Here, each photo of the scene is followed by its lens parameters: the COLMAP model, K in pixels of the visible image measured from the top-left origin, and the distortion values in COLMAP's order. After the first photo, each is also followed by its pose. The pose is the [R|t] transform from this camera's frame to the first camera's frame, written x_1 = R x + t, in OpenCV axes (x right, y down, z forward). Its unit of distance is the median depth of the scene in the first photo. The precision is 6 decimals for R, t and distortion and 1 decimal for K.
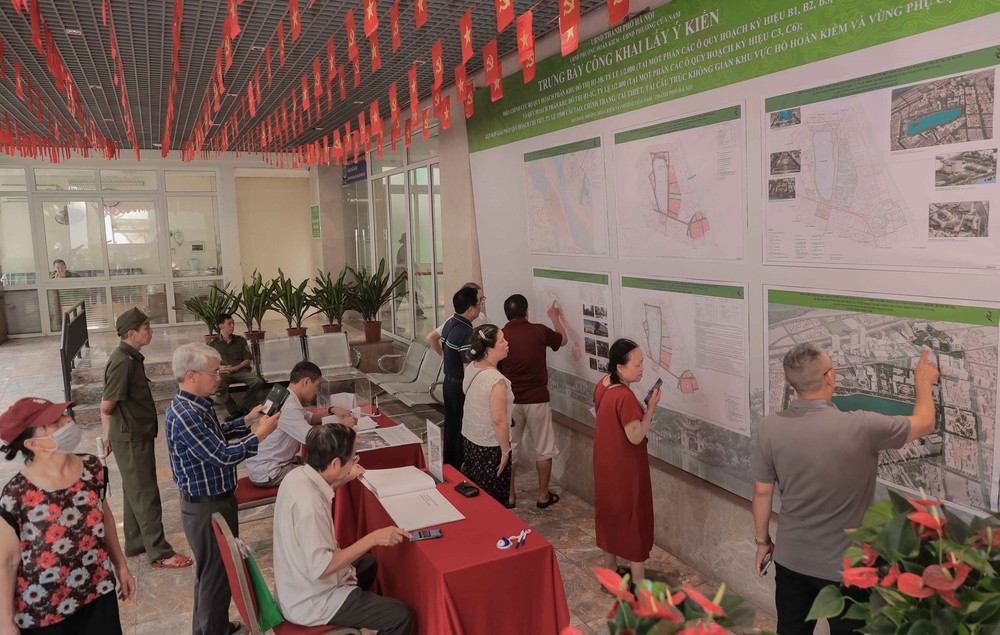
lens RADIAL K [[683.2, 0, 500.7], [0, 683.2, 315.6], [0, 0, 1]] dist [-0.001860, -0.010304]
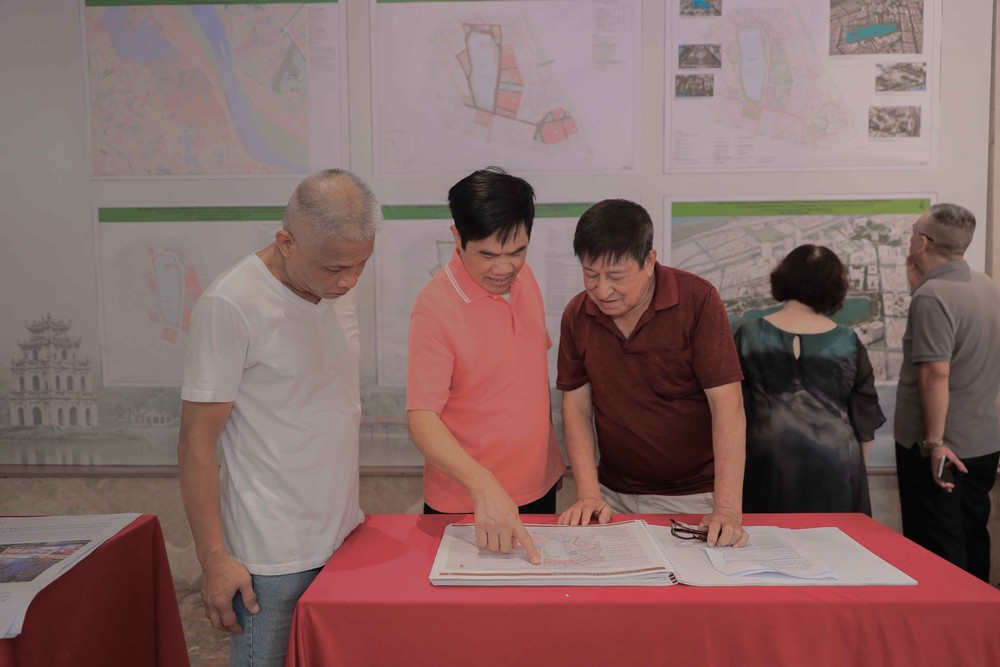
lens RADIAL K [[721.7, 0, 505.9], [0, 721.7, 333.3], [0, 0, 1]] dist [0.000667, -0.002490]
pose [[0.468009, 0.000133, 0.883723, -0.640040], [0.098655, 0.993741, -0.052397, 0.191671], [-0.878199, 0.111706, 0.465067, 0.968665]]
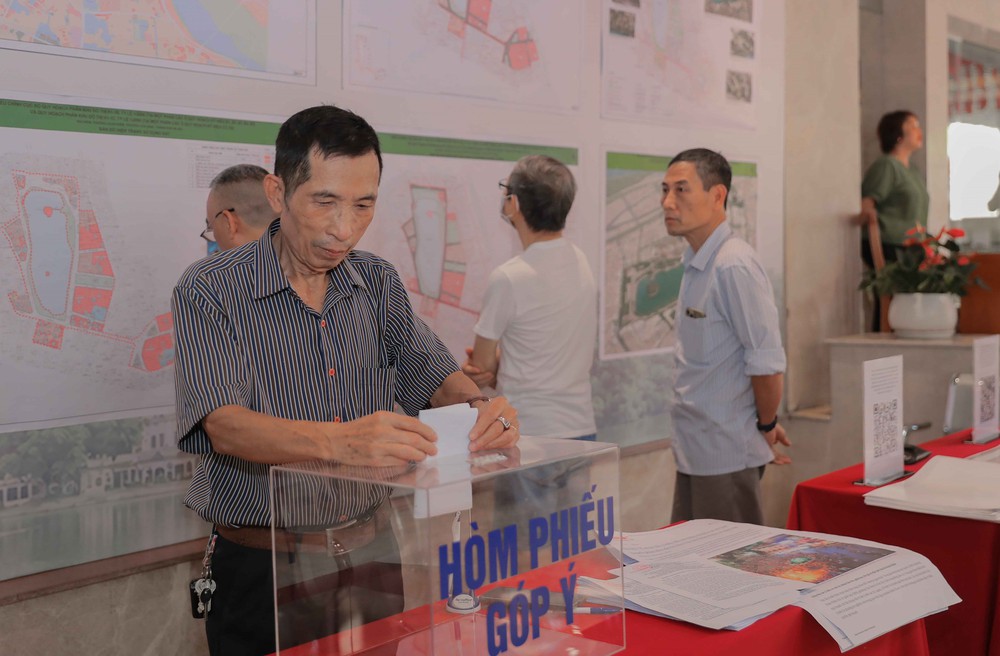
lens RADIAL K [[1259.3, 0, 500.9], [0, 1259.3, 328.2], [0, 0, 1]] dist [0.027047, 0.000000]
pose [[-0.385856, -0.007736, 0.922527, -1.076153], [0.148407, 0.986421, 0.070345, 0.050236], [-0.910544, 0.164052, -0.379468, 2.084665]]
